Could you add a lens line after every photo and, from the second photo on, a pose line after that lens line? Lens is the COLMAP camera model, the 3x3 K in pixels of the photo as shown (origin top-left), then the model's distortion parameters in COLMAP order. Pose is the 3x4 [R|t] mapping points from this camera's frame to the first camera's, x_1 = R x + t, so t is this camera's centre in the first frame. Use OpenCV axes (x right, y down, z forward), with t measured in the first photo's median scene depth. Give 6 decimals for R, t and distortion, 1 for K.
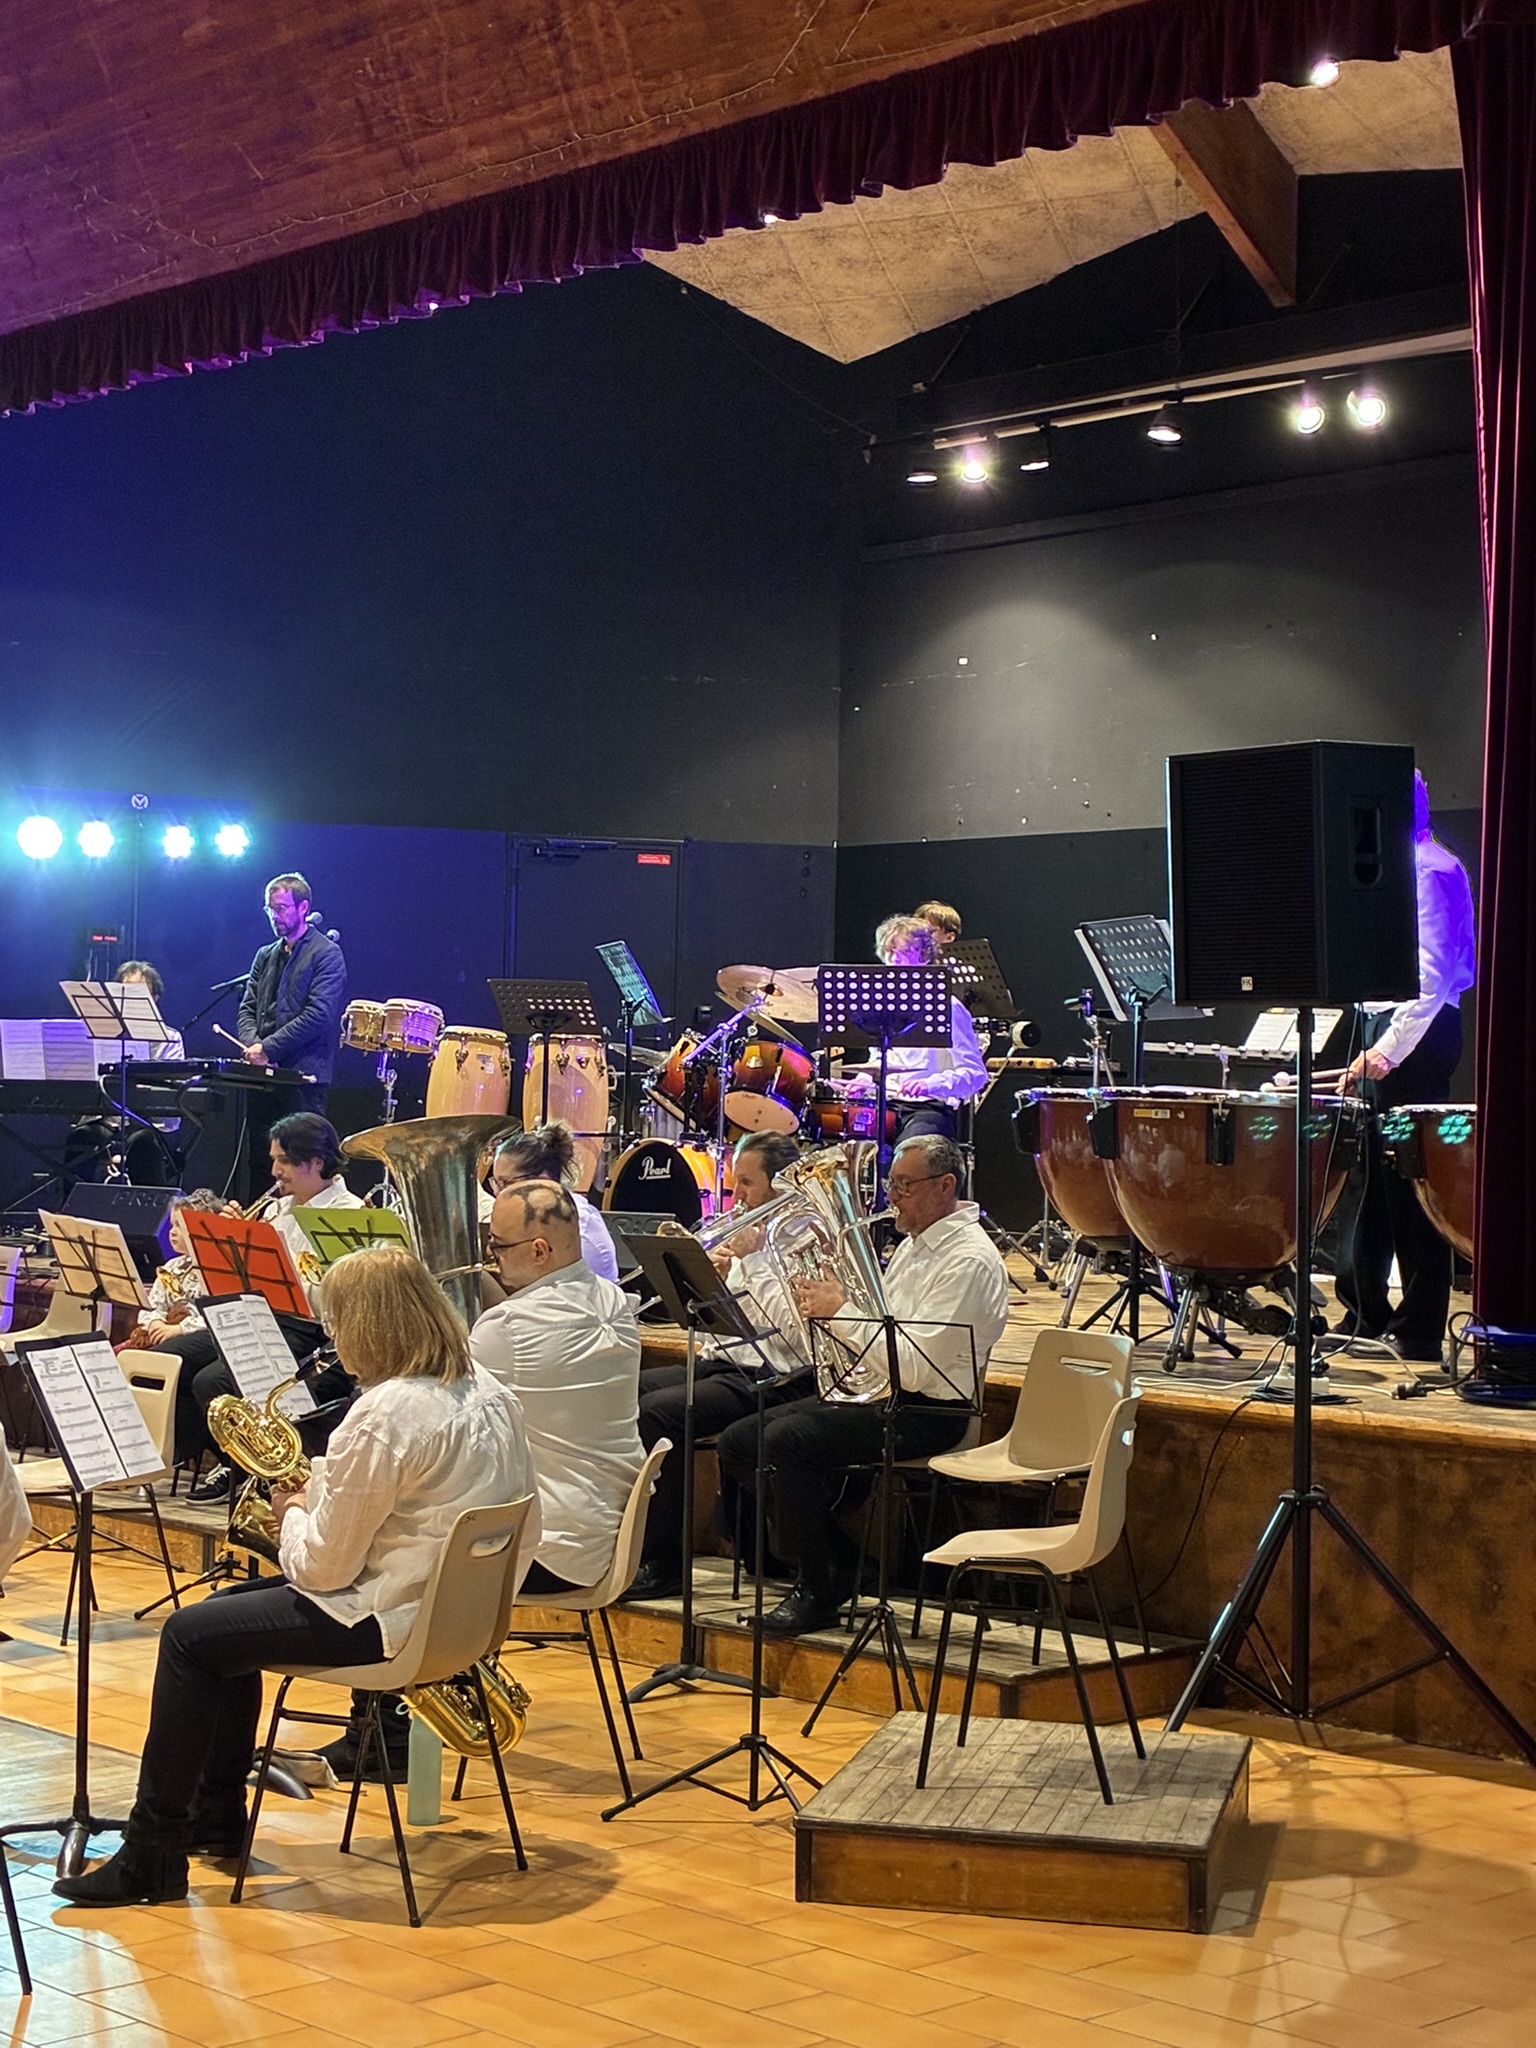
lens RADIAL K [[3149.2, 0, 725.8], [0, 3149.2, 975.2], [0, 0, 1]] dist [0.113847, 0.000000]
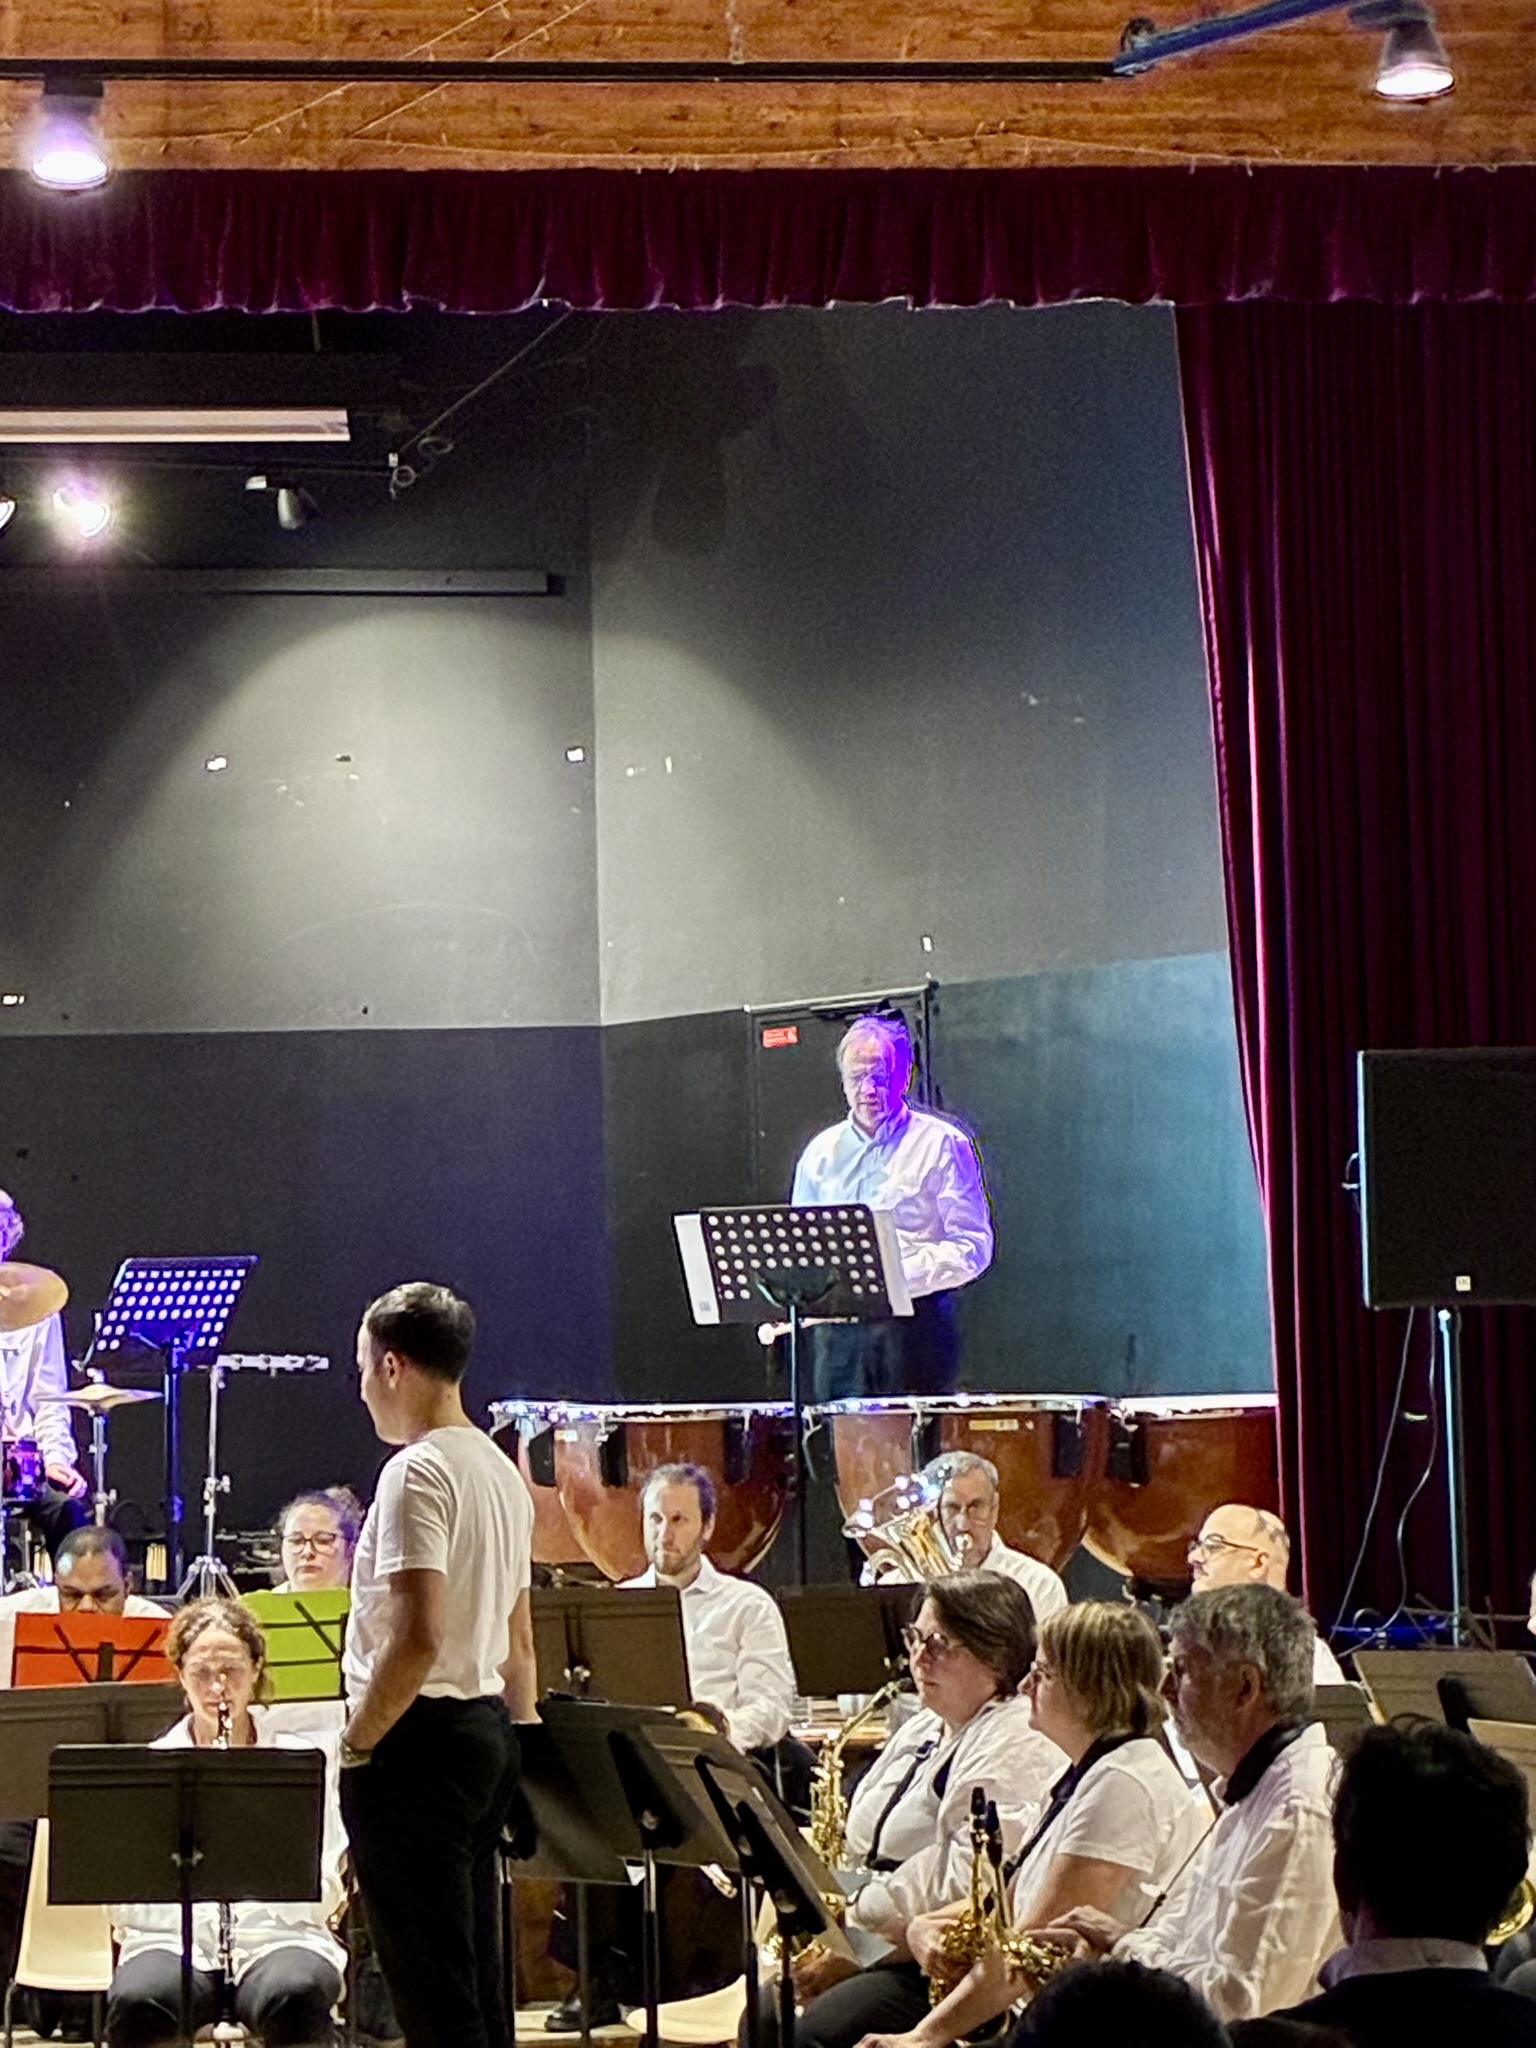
lens RADIAL K [[5833.1, 0, 799.2], [0, 5833.1, 979.0], [0, 0, 1]] dist [0.233319, 0.000000]
pose [[0.606365, 0.021968, 0.794883, -0.956148], [0.007458, 0.999417, -0.033310, -0.022281], [-0.795152, 0.026127, 0.605848, 0.017463]]
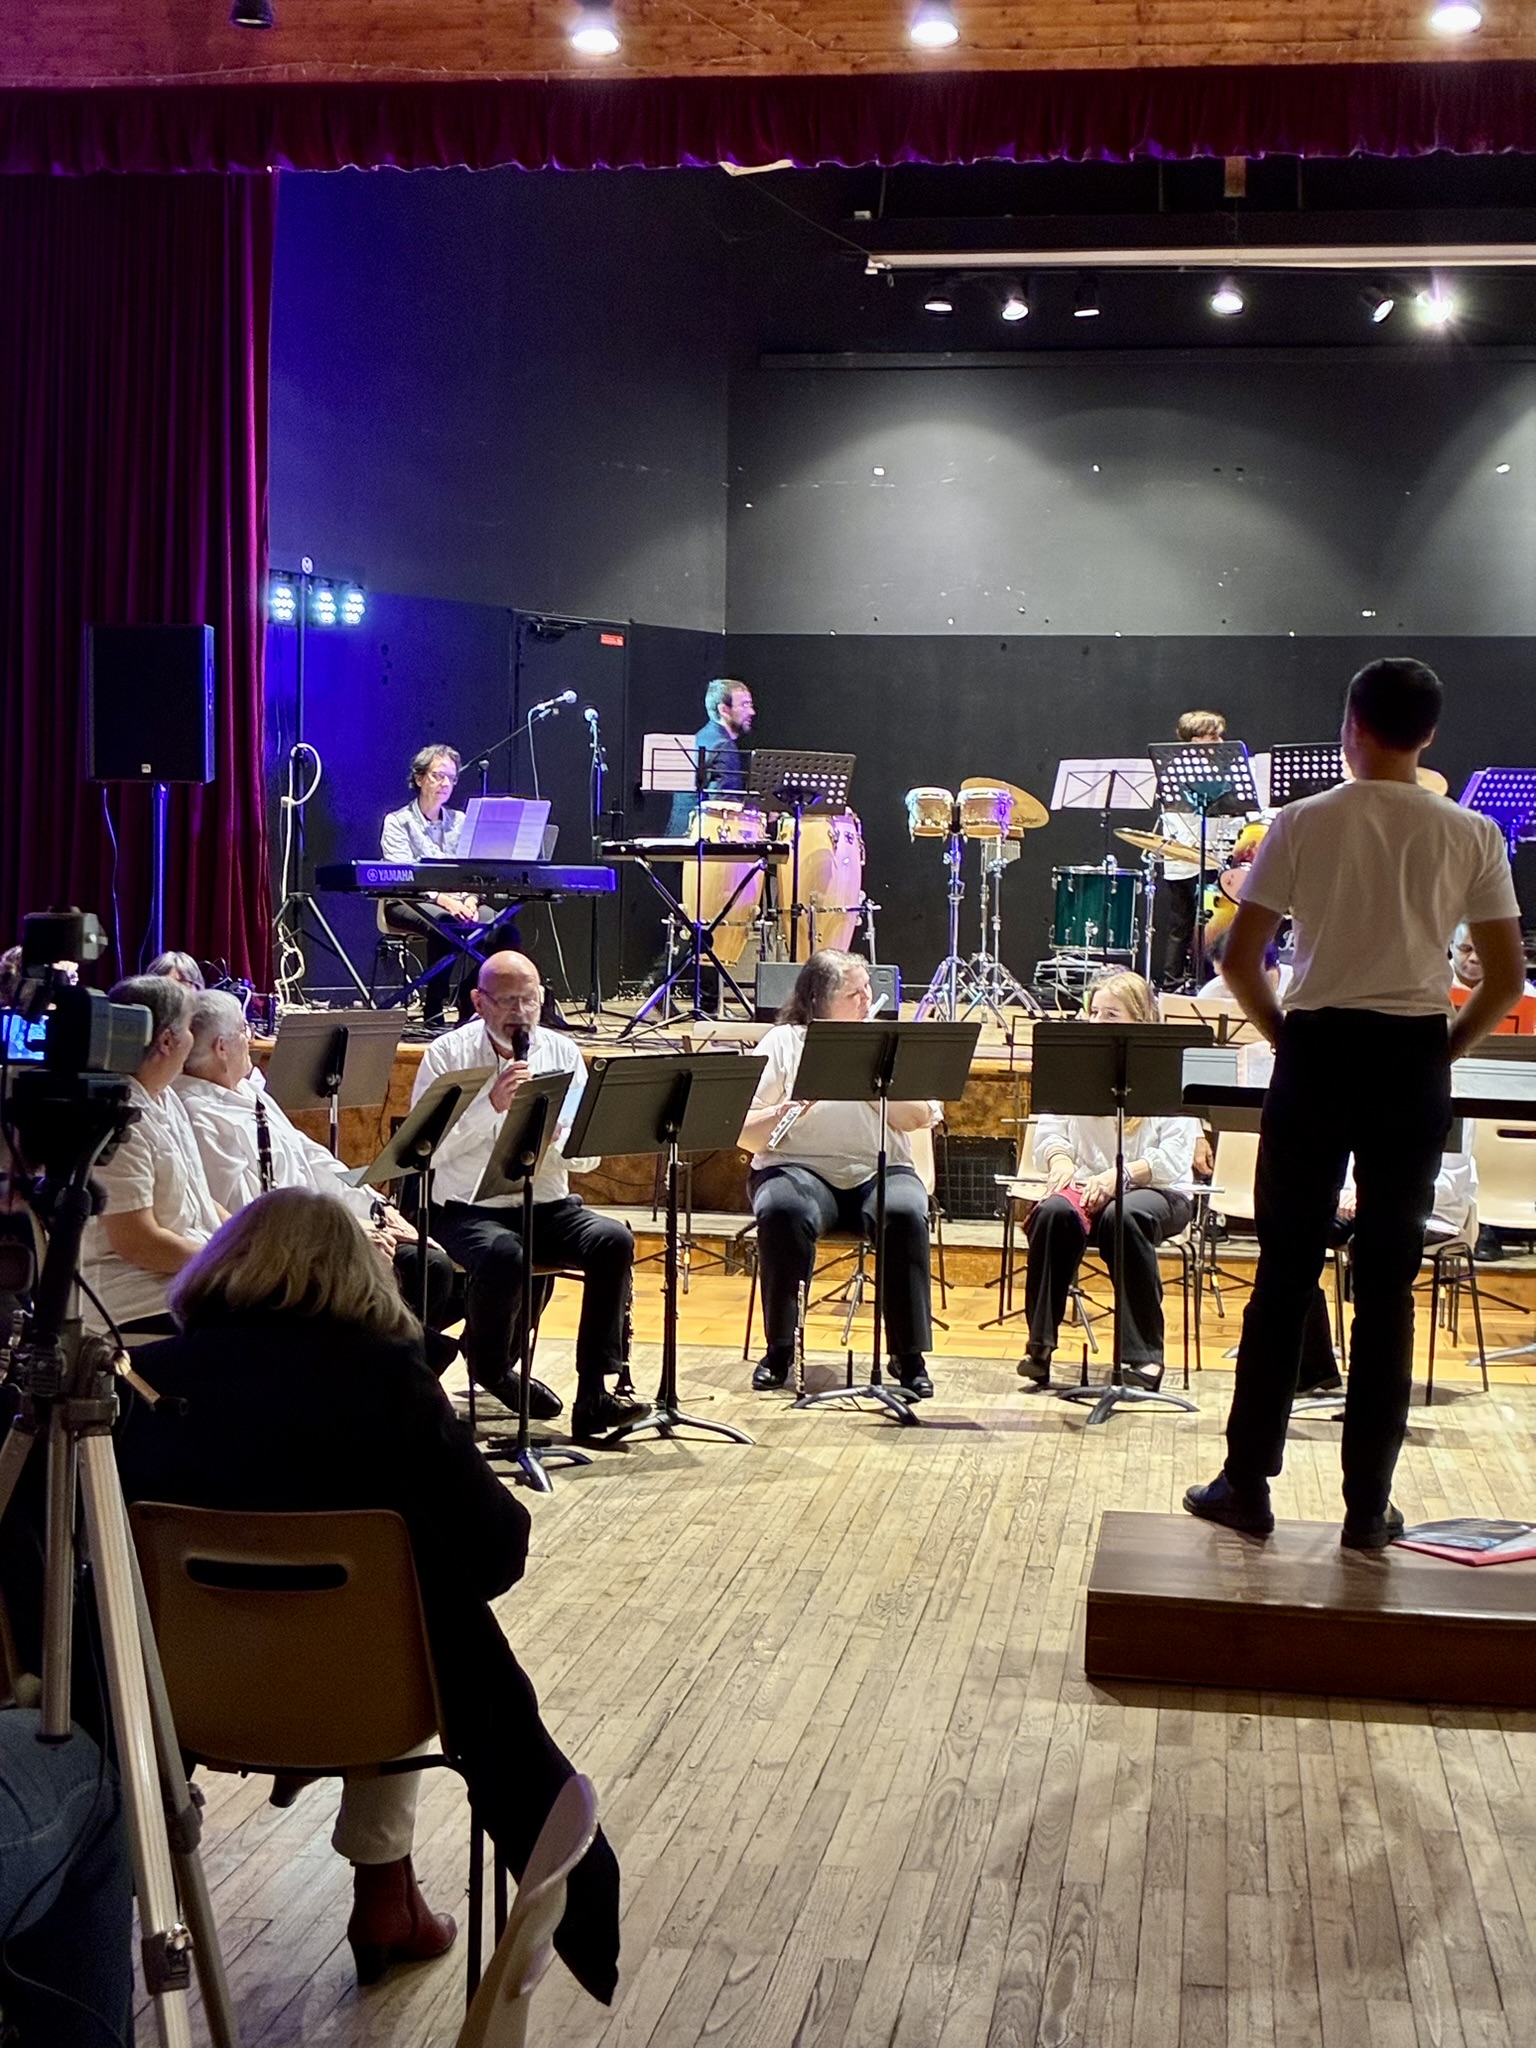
lens RADIAL K [[3093.9, 0, 749.6], [0, 3093.9, 1017.5], [0, 0, 1]] dist [0.054055, 0.000000]
pose [[0.801115, -0.034555, 0.597512, -0.876194], [-0.025380, 0.995473, 0.091598, -0.010424], [-0.597972, -0.088546, 0.796611, 0.206724]]
